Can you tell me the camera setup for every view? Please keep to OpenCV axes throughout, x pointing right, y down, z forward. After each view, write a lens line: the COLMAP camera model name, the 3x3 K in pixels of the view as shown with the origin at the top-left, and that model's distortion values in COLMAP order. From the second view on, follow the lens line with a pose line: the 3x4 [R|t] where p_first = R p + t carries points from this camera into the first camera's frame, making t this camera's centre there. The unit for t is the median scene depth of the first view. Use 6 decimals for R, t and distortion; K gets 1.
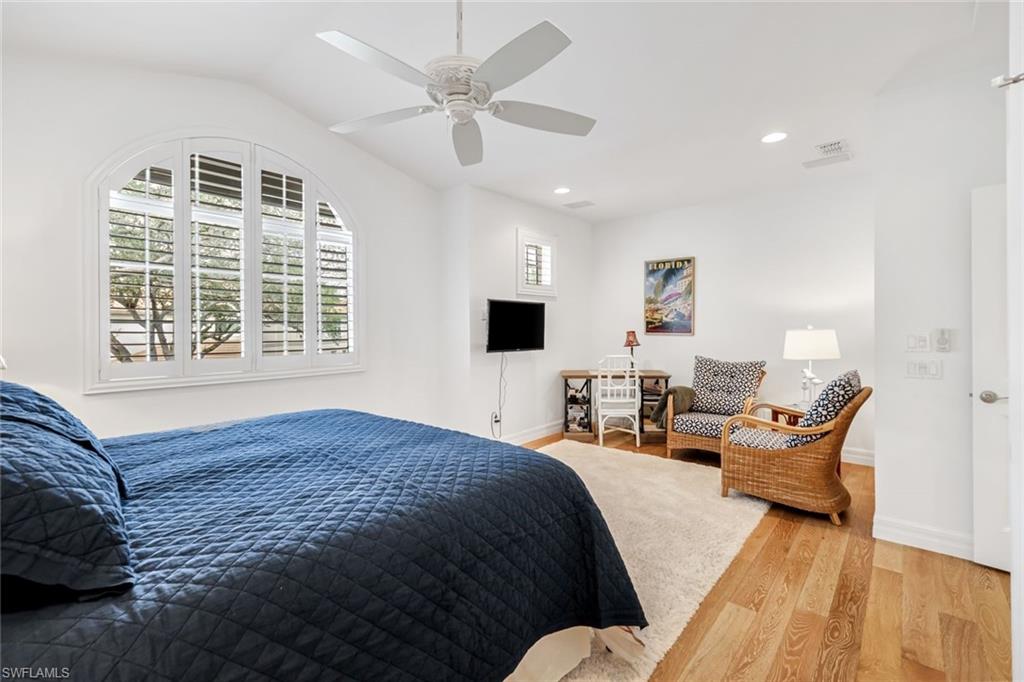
lens RADIAL K [[450.5, 0, 513.9], [0, 450.5, 331.8], [0, 0, 1]] dist [0.000105, -0.000011]
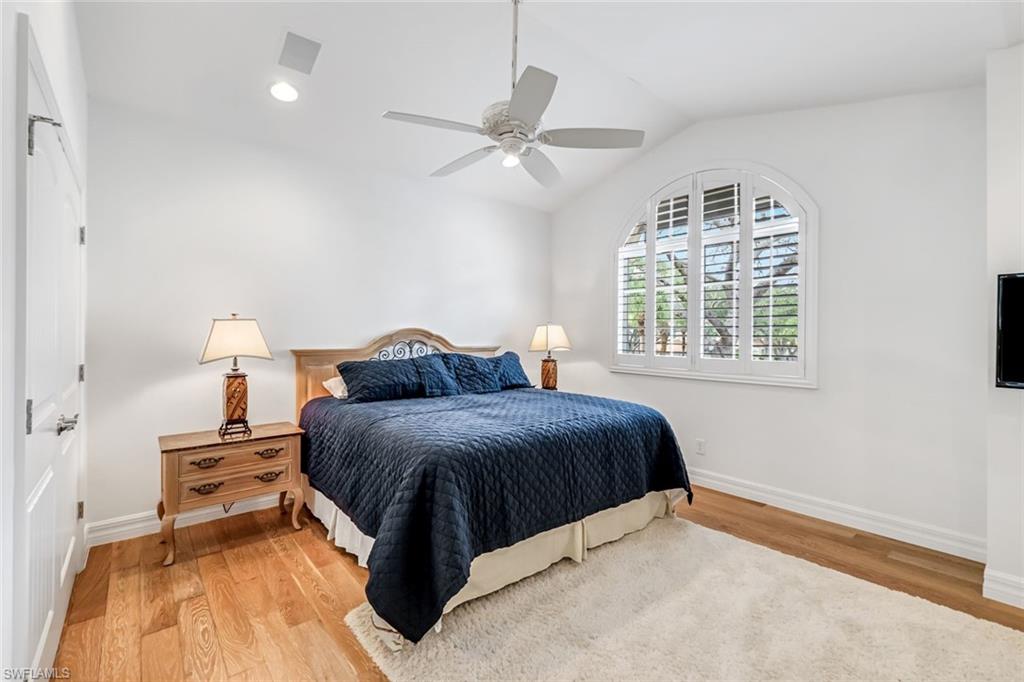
lens RADIAL K [[450.5, 0, 513.9], [0, 450.5, 331.8], [0, 0, 1]] dist [0.000105, -0.000011]
pose [[-0.155745, 0.001055, -0.987797, 0.614658], [-0.004090, 0.999990, 0.001713, -0.010671], [0.987789, 0.004307, -0.155739, 0.705819]]
